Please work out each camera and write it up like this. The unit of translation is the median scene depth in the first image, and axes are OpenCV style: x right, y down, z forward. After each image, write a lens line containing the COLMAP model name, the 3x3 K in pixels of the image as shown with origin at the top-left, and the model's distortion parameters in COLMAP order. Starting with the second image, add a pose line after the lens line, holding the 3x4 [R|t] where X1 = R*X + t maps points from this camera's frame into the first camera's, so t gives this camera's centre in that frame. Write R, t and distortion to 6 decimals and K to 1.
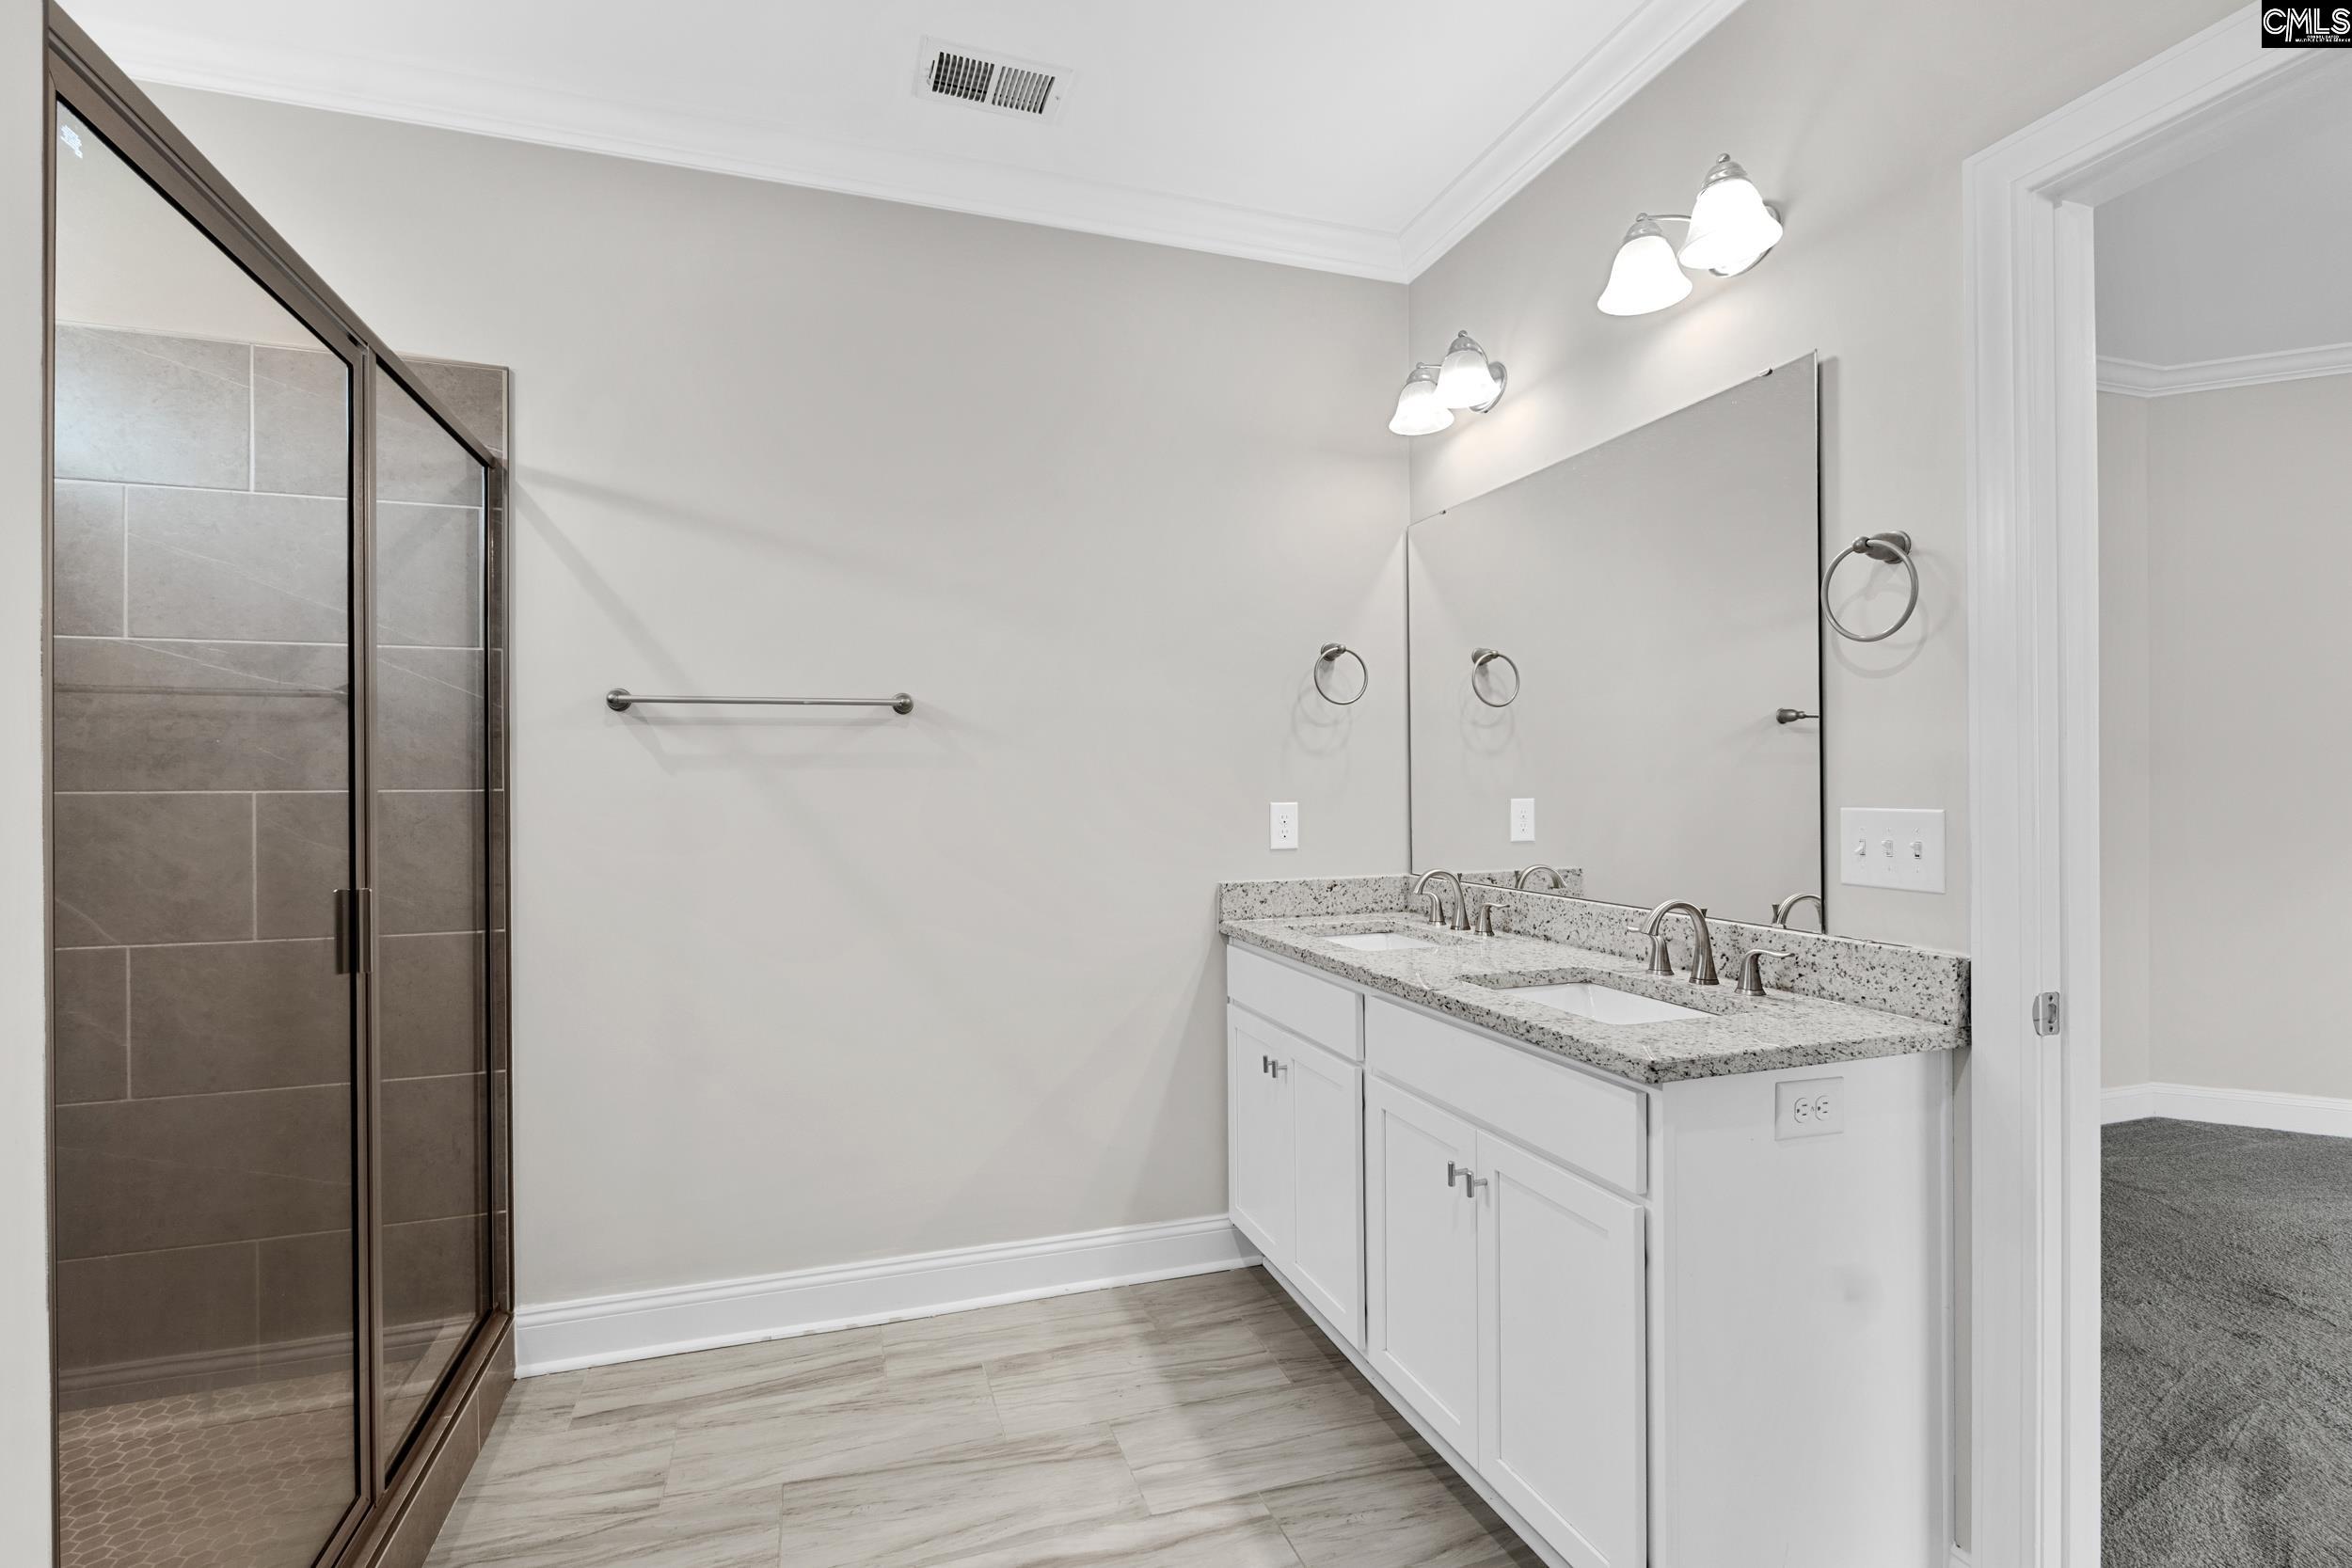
lens RADIAL K [[1074.5, 0, 1168.1], [0, 1074.5, 785.9], [0, 0, 1]] dist [0.002819, 0.000993]
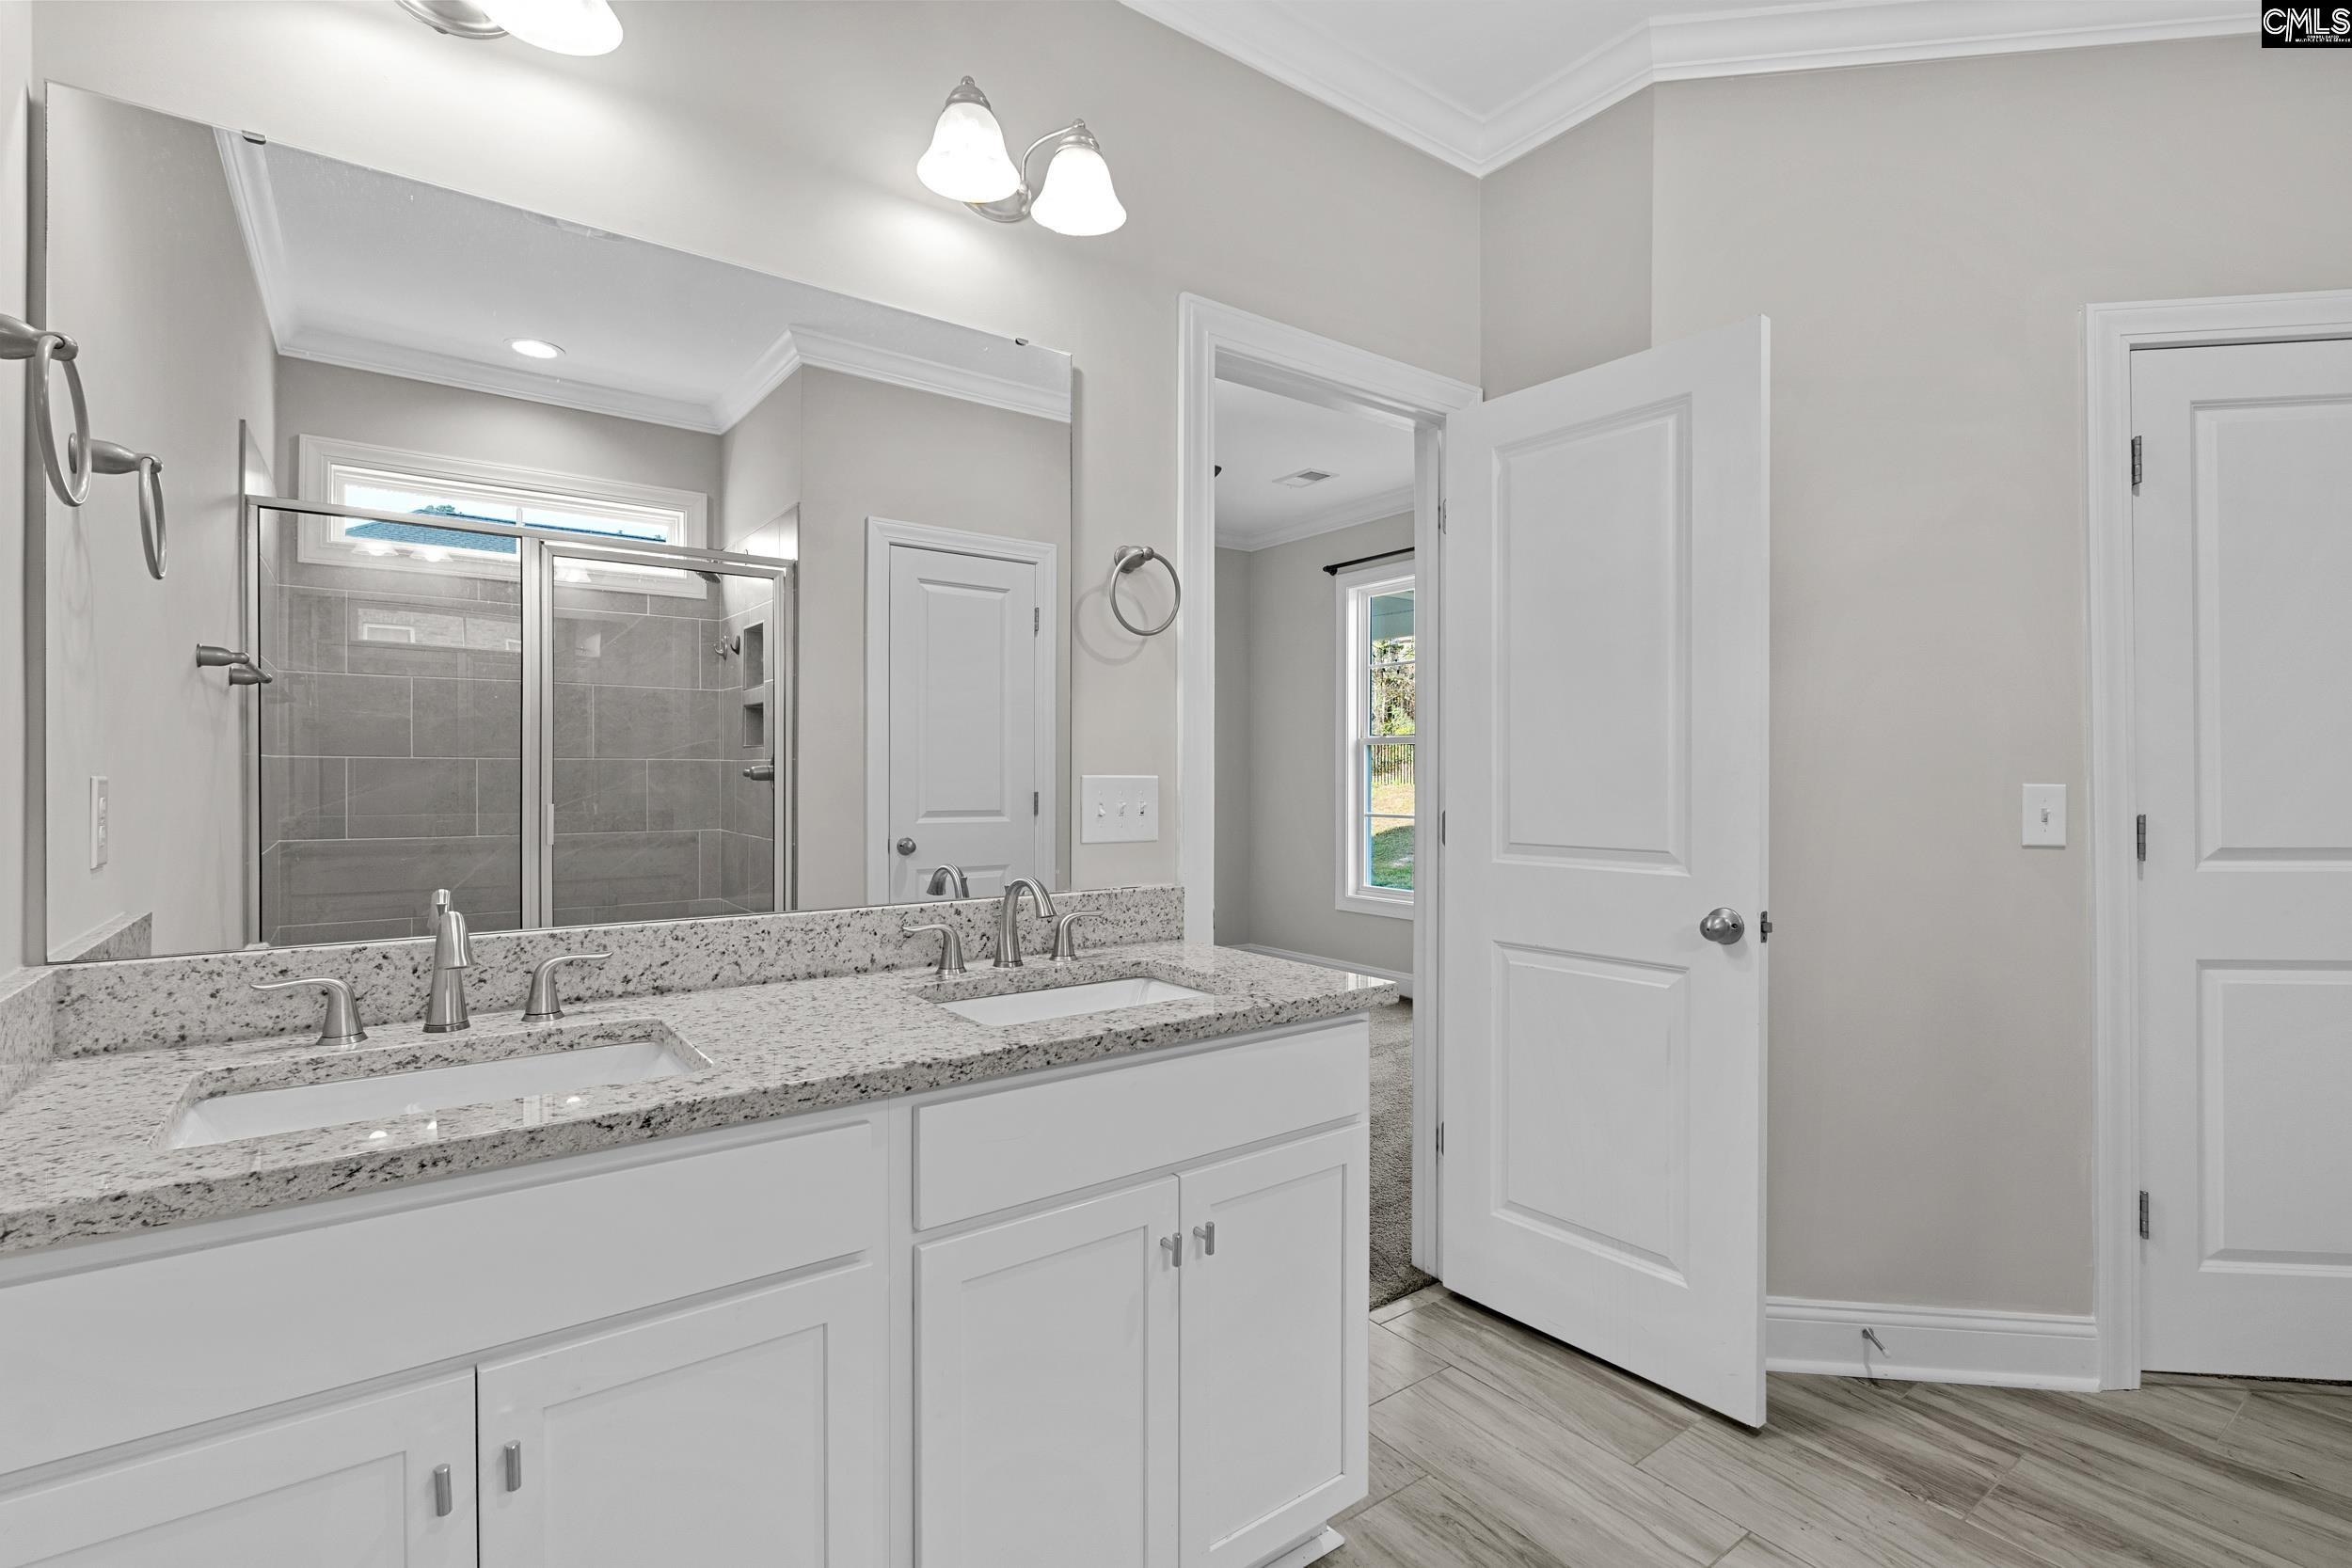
lens RADIAL K [[1074.5, 0, 1179.7], [0, 1074.5, 785.0], [0, 0, 1]] dist [0.002819, 0.000993]
pose [[-0.311403, 0.000168, 0.950278, -0.416269], [0.000610, 1.000000, 0.000023, 0.026143], [-0.950278, 0.000587, -0.311403, 1.108141]]
